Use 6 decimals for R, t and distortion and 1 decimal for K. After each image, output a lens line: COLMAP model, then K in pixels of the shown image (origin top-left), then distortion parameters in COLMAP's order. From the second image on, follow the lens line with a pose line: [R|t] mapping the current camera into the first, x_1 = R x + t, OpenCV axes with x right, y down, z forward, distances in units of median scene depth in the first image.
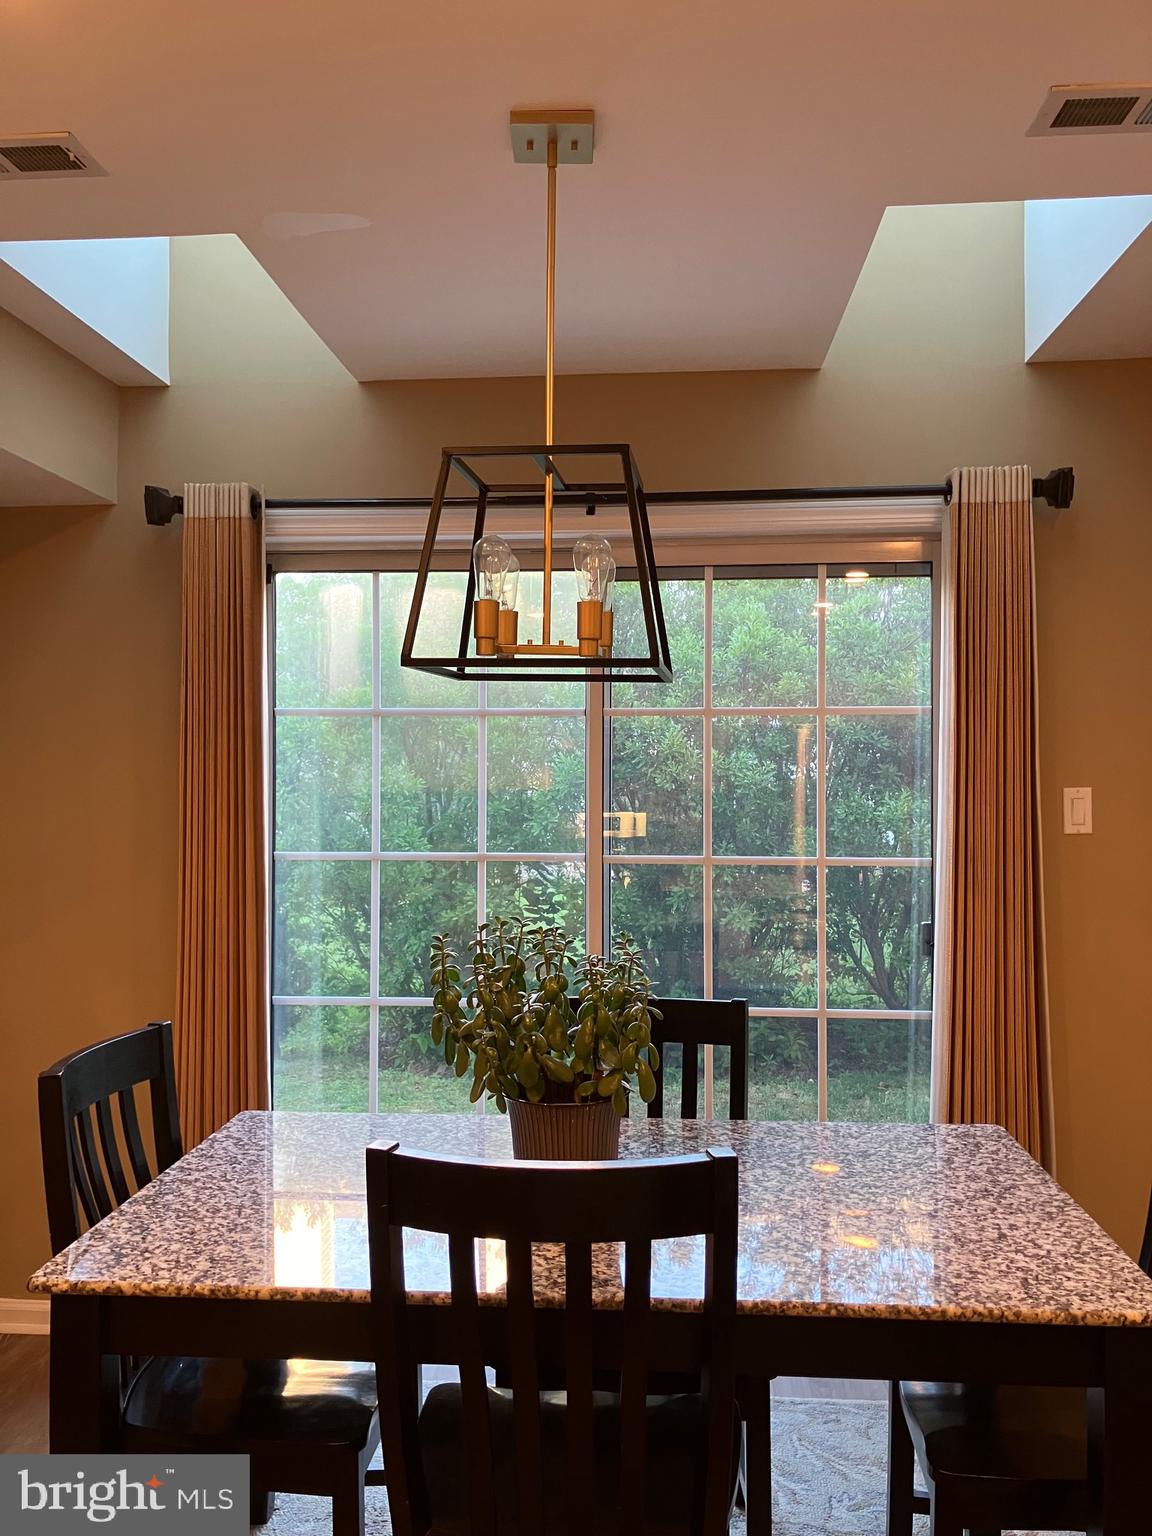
lens RADIAL K [[1274.1, 0, 576.0], [0, 1274.1, 768.0], [0, 0, 1]] dist [-0.003829, 0.009855]
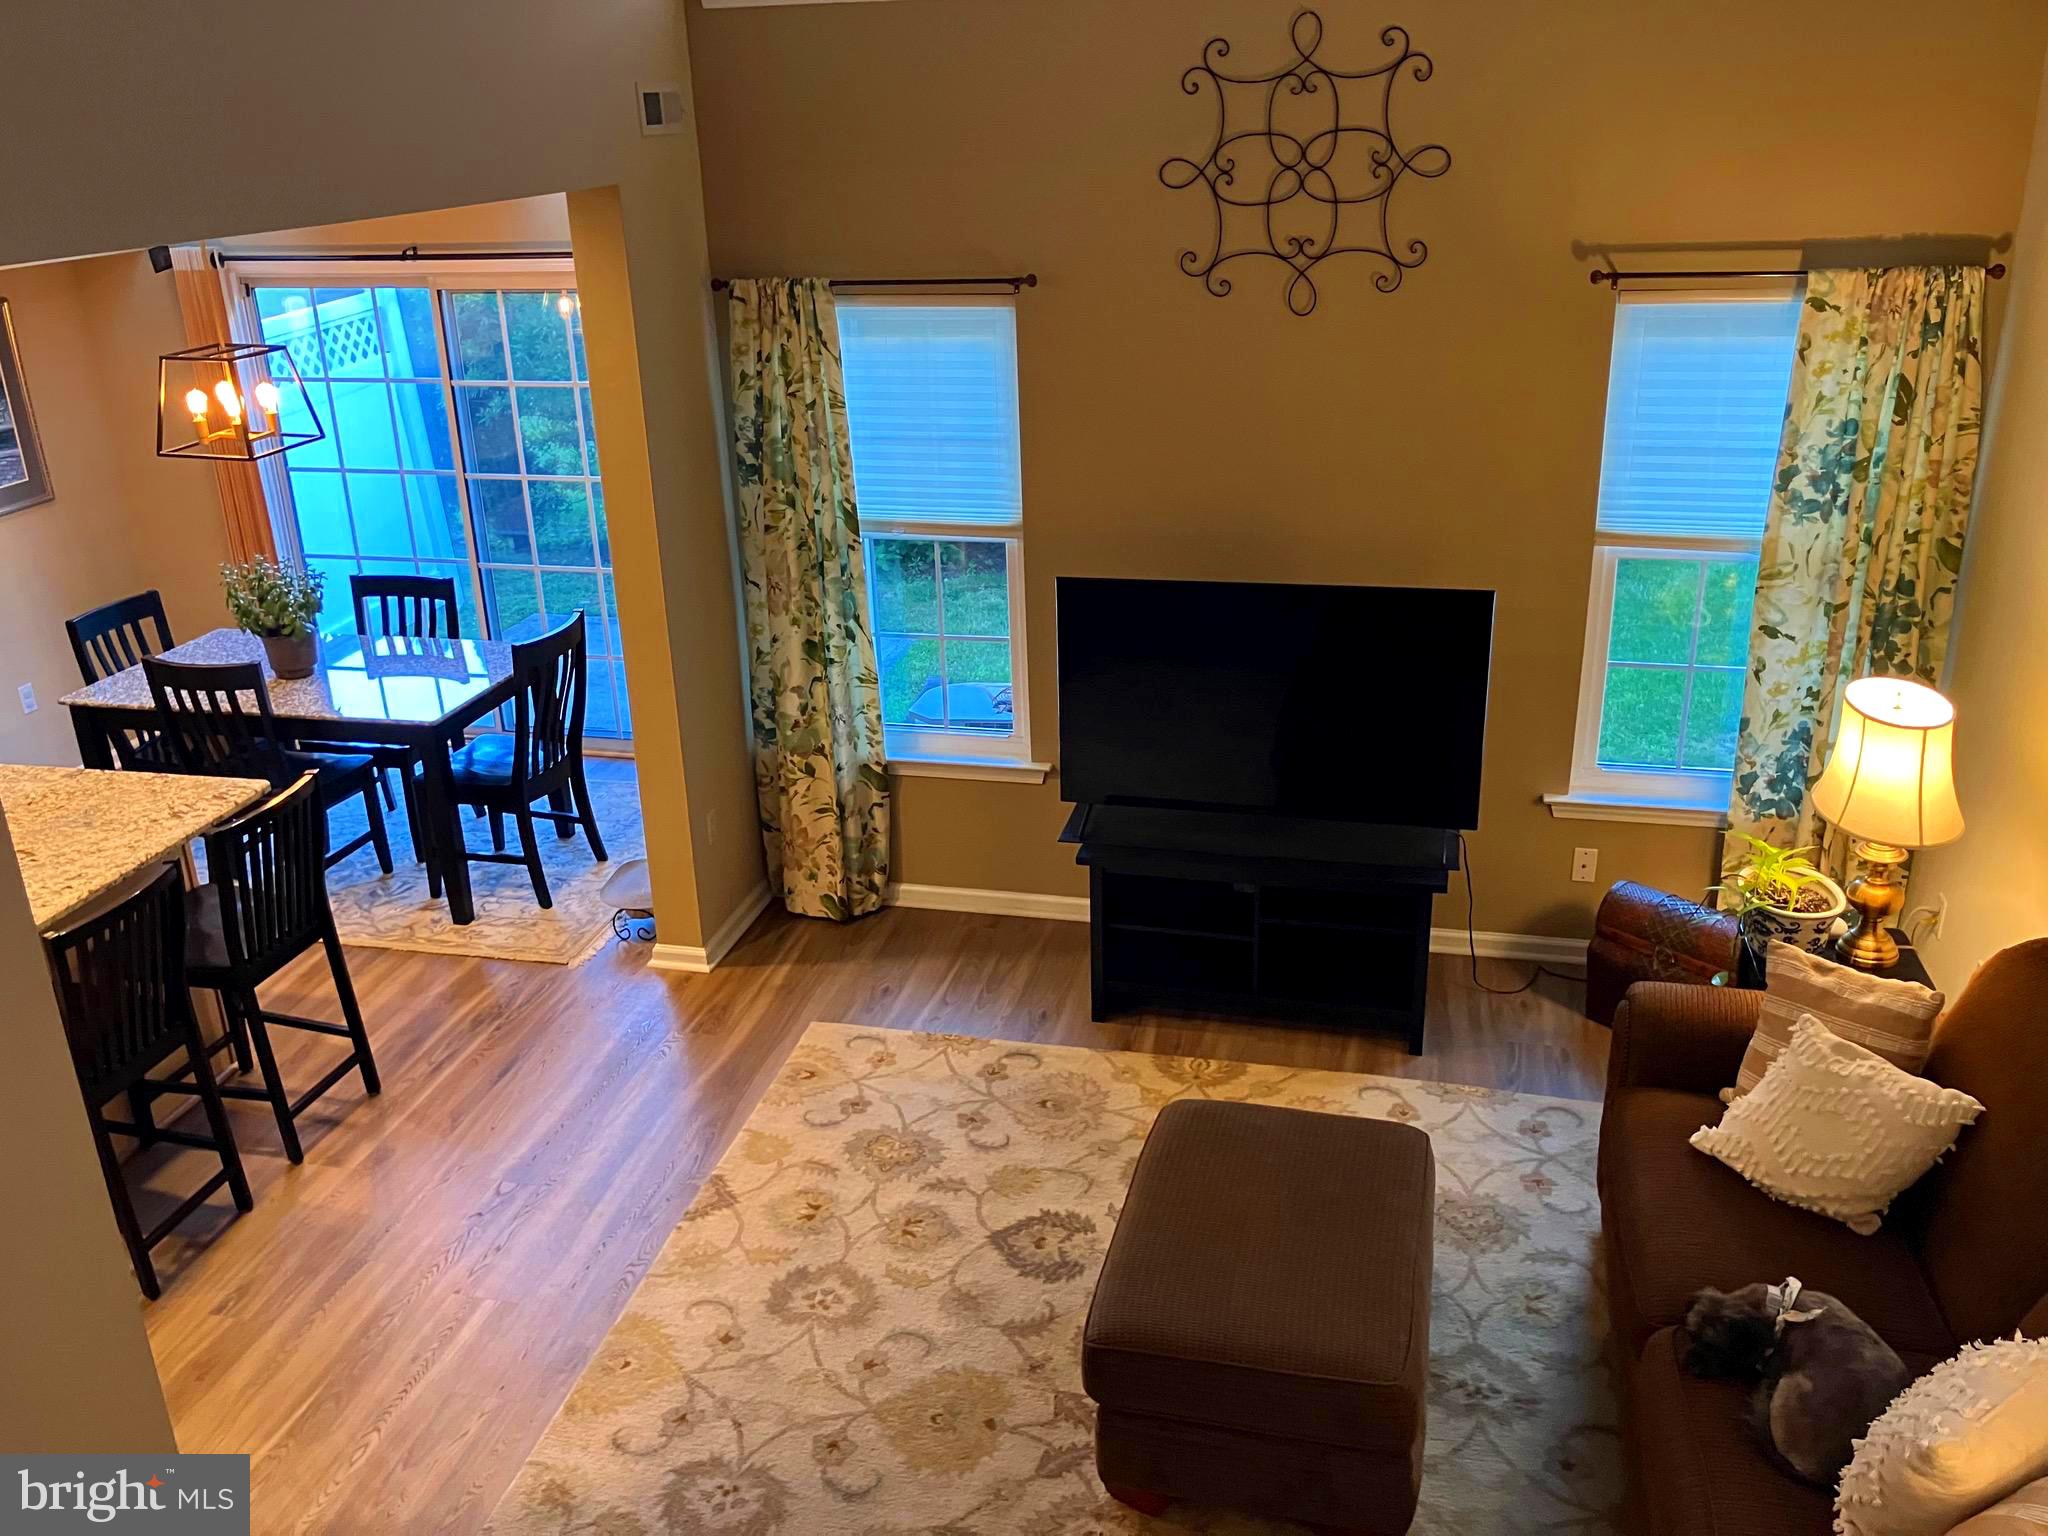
lens RADIAL K [[1661.6, 0, 1044.0], [0, 1661.6, 741.0], [0, 0, 1]] dist [-0.000605, -0.003917]
pose [[0.989820, 0.022808, -0.140485, 1.517792], [0.030738, 0.929521, 0.367485, -0.527806], [0.138966, -0.368063, 0.919358, -1.393101]]
